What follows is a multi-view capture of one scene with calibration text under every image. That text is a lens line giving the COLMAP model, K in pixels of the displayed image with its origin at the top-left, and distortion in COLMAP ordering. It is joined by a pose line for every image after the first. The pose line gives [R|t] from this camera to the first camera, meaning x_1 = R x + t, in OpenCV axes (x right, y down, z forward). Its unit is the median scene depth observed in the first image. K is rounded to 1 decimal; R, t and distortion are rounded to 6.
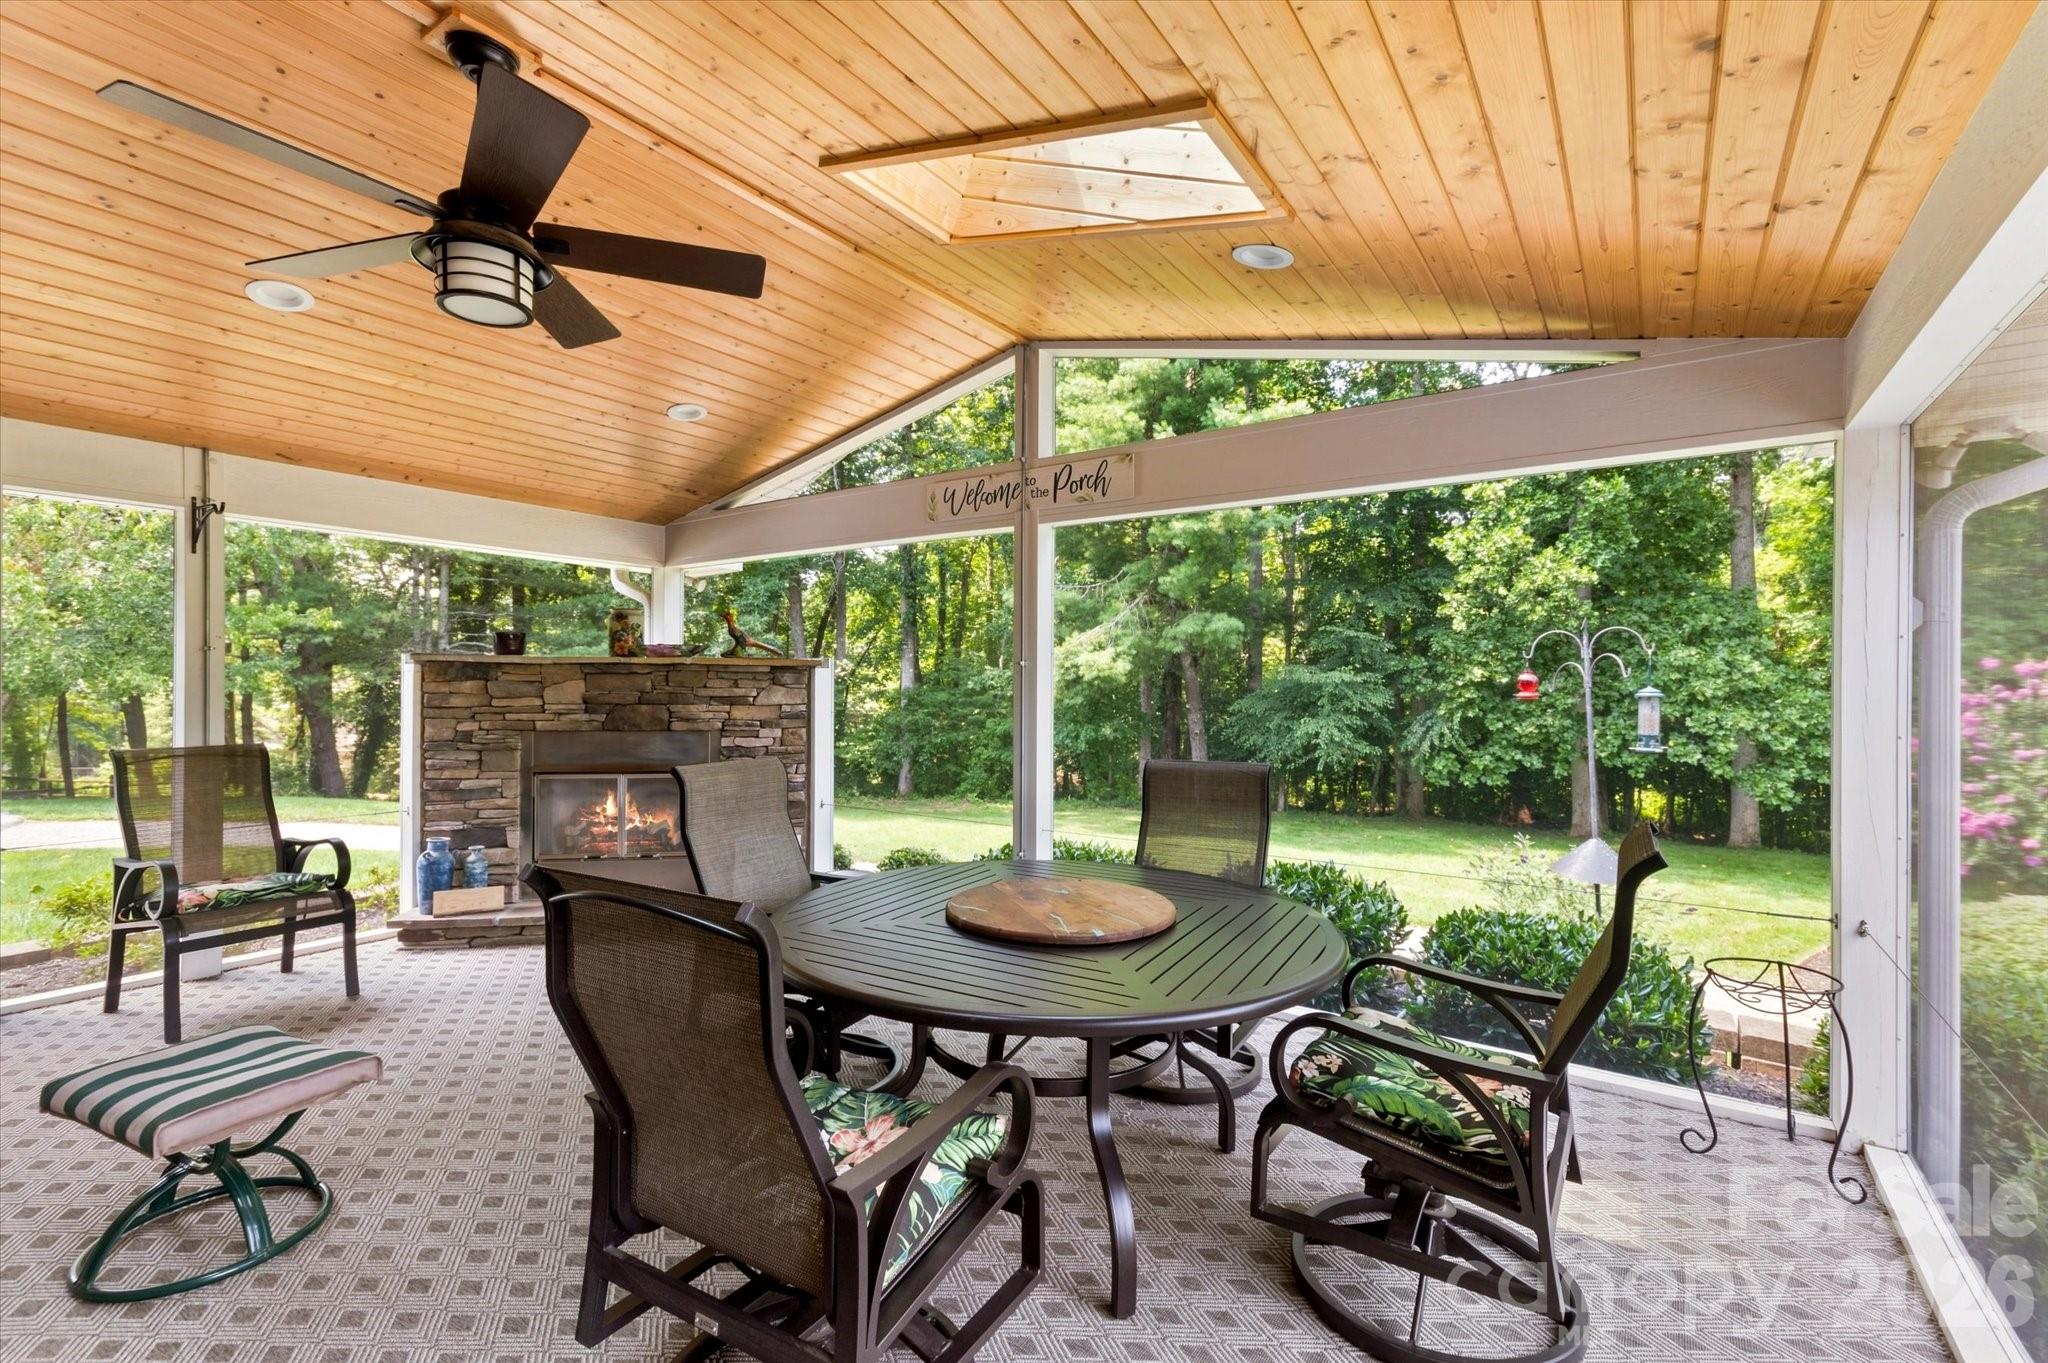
lens RADIAL K [[904.2, 0, 1024.3], [0, 904.2, 681.7], [0, 0, 1]] dist [0.009880, 0.000115]
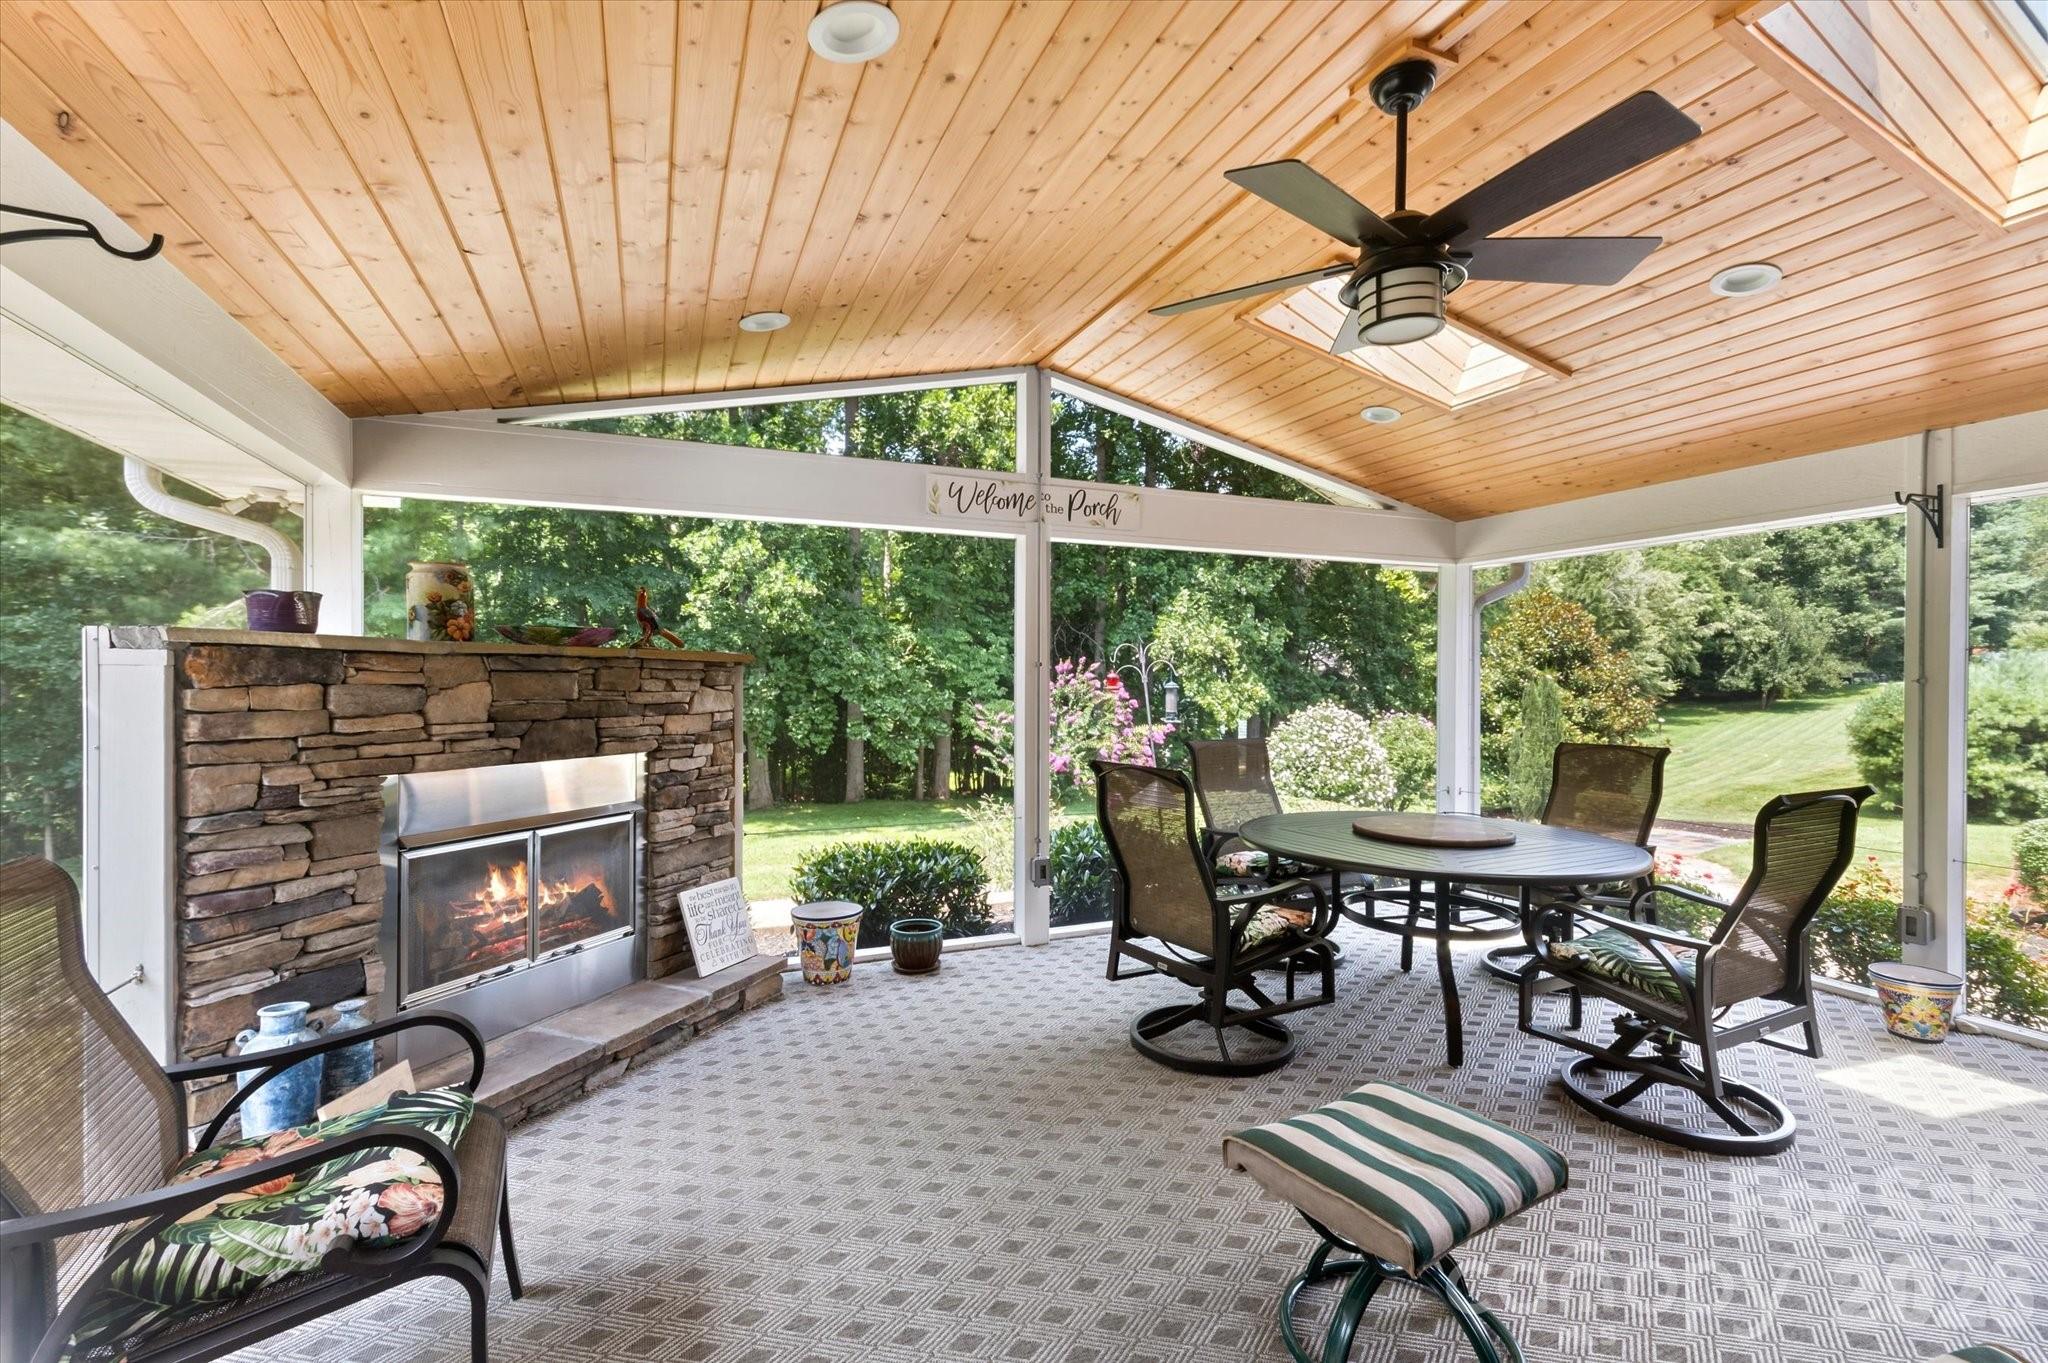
lens RADIAL K [[904.2, 0, 1029.1], [0, 904.2, 683.3], [0, 0, 1]] dist [0.009880, 0.000115]
pose [[0.536387, -0.008412, 0.843930, -0.800012], [0.001457, 0.999958, 0.009041, -0.005978], [-0.843971, -0.003619, 0.536377, 0.375551]]
